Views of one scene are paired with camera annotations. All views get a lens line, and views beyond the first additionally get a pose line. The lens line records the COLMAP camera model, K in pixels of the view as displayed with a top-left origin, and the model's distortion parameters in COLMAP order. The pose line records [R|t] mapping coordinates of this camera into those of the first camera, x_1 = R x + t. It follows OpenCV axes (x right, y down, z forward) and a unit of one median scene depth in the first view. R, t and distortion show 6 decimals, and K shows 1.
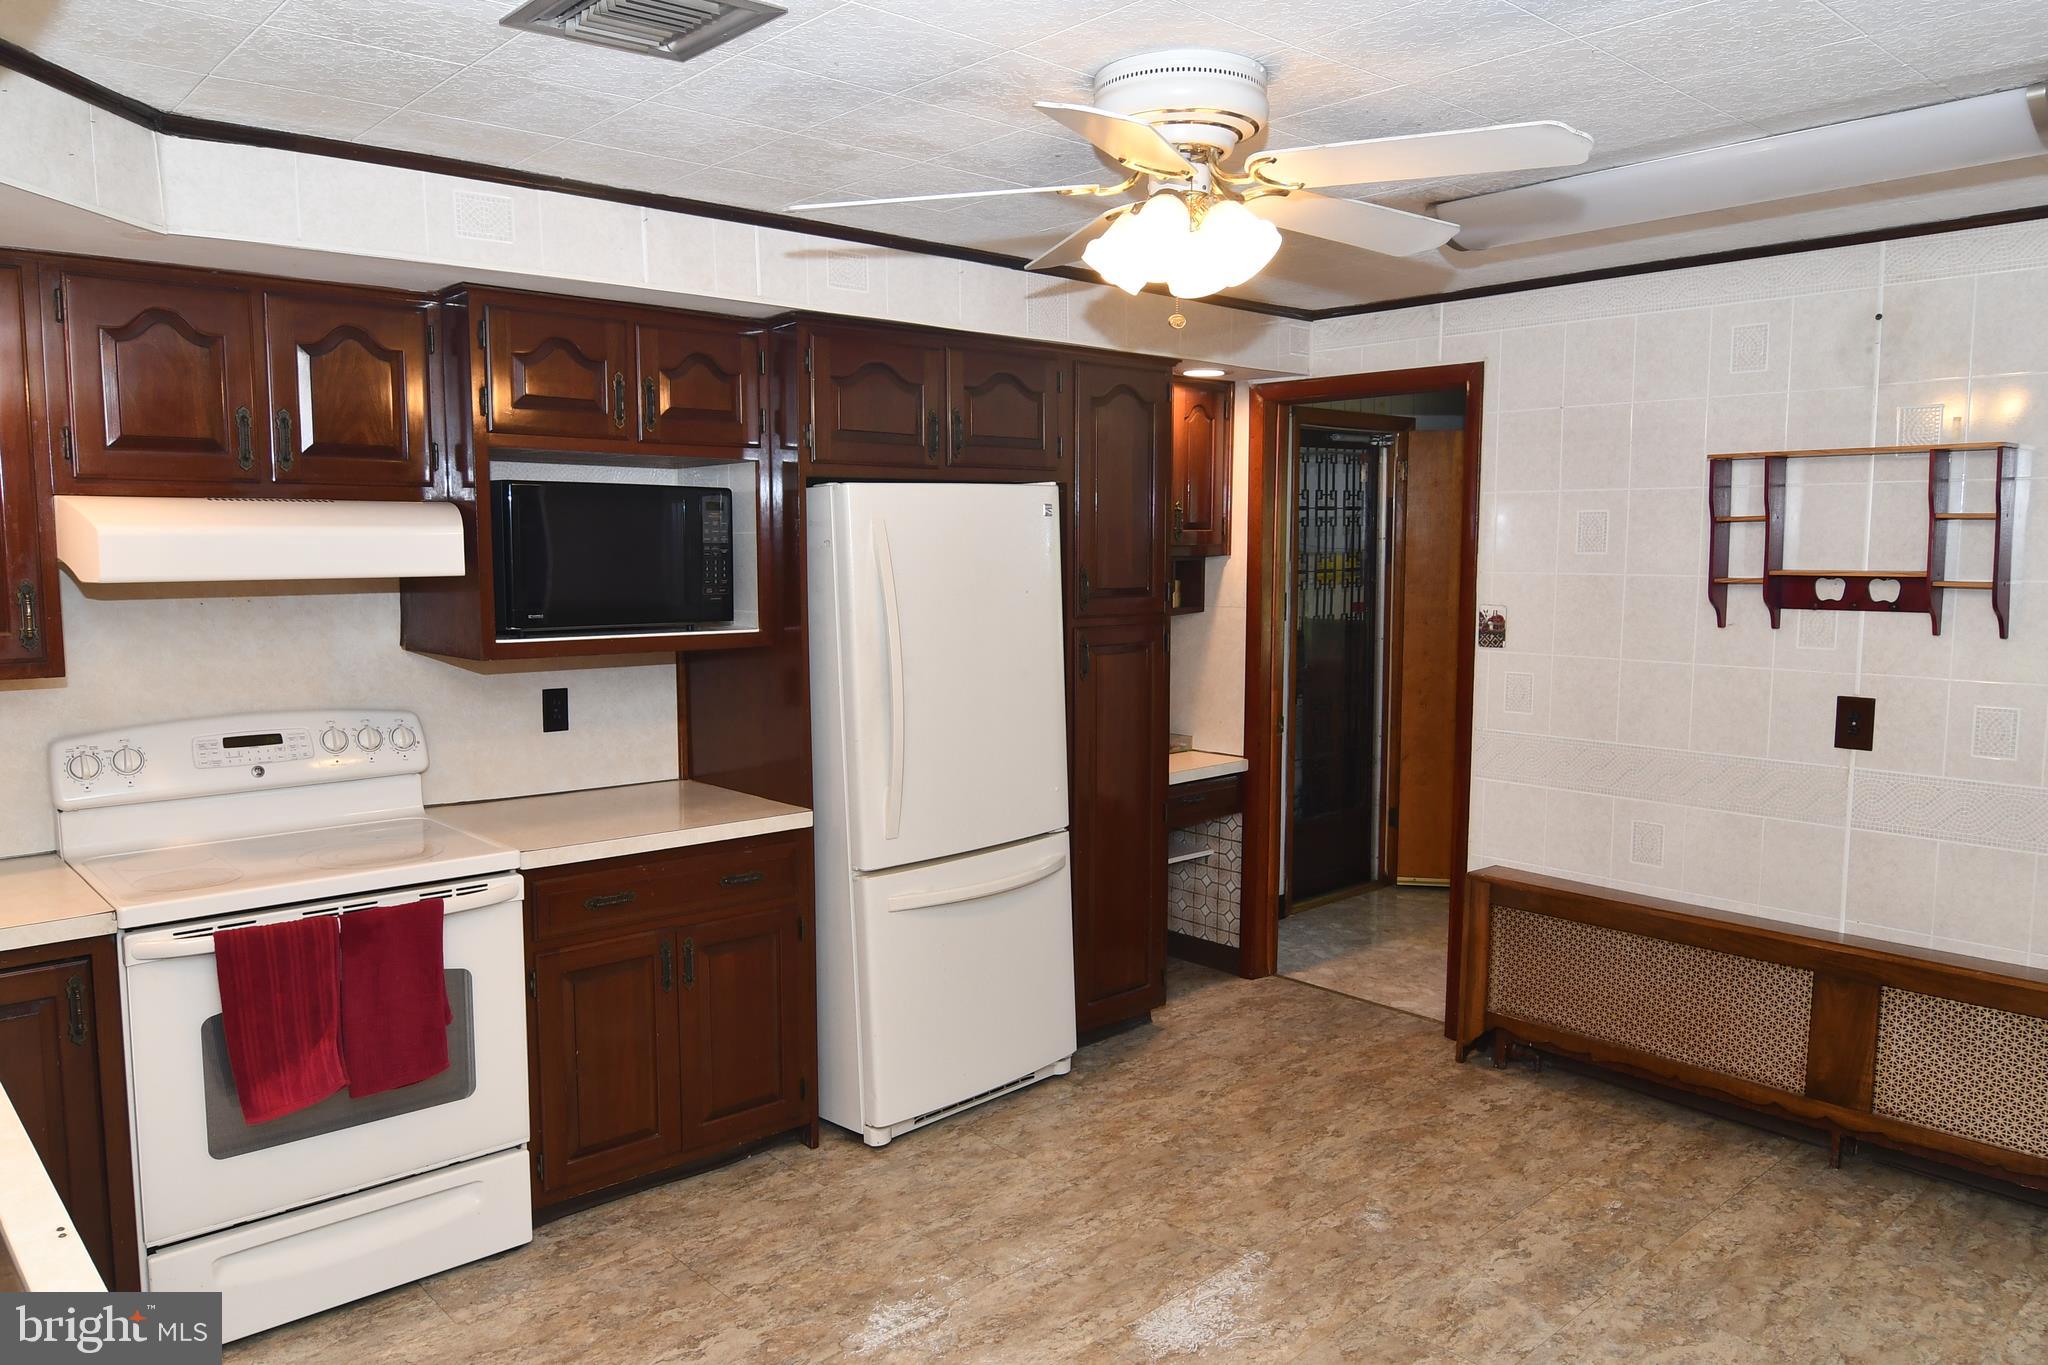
lens RADIAL K [[1438.8, 0, 1034.4], [0, 1438.8, 685.4], [0, 0, 1]] dist [-0.004154, -0.002889]
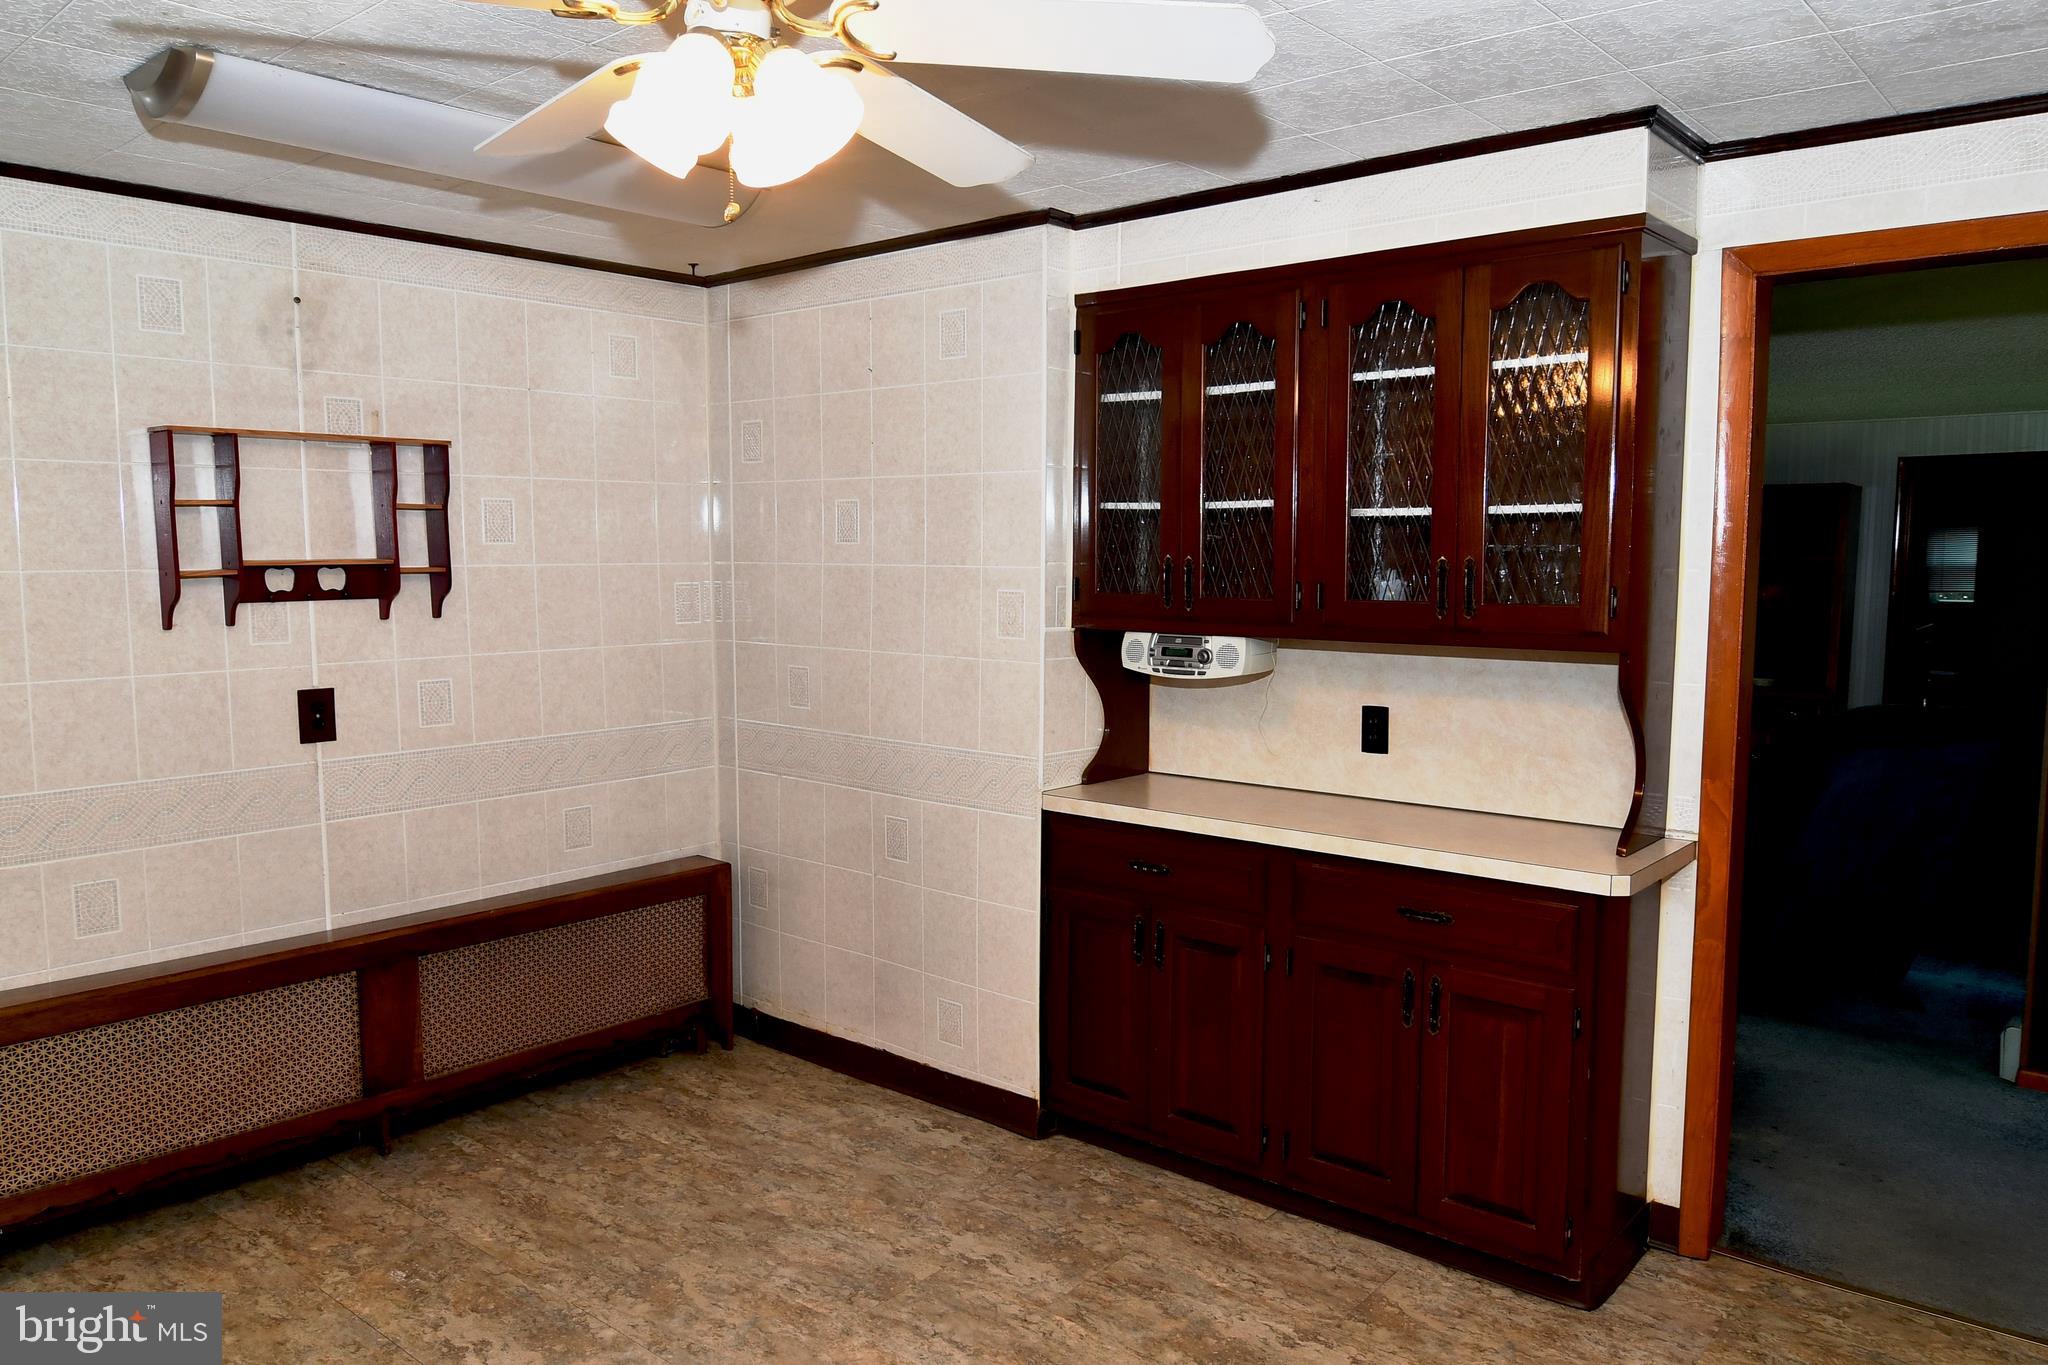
lens RADIAL K [[1438.8, 0, 1034.5], [0, 1438.8, 674.8], [0, 0, 1]] dist [-0.004154, -0.002889]
pose [[-0.117328, -0.095602, 0.988481, -0.454830], [0.093372, 0.989884, 0.106821, -0.060627], [-0.988694, 0.104830, -0.107215, 0.624685]]
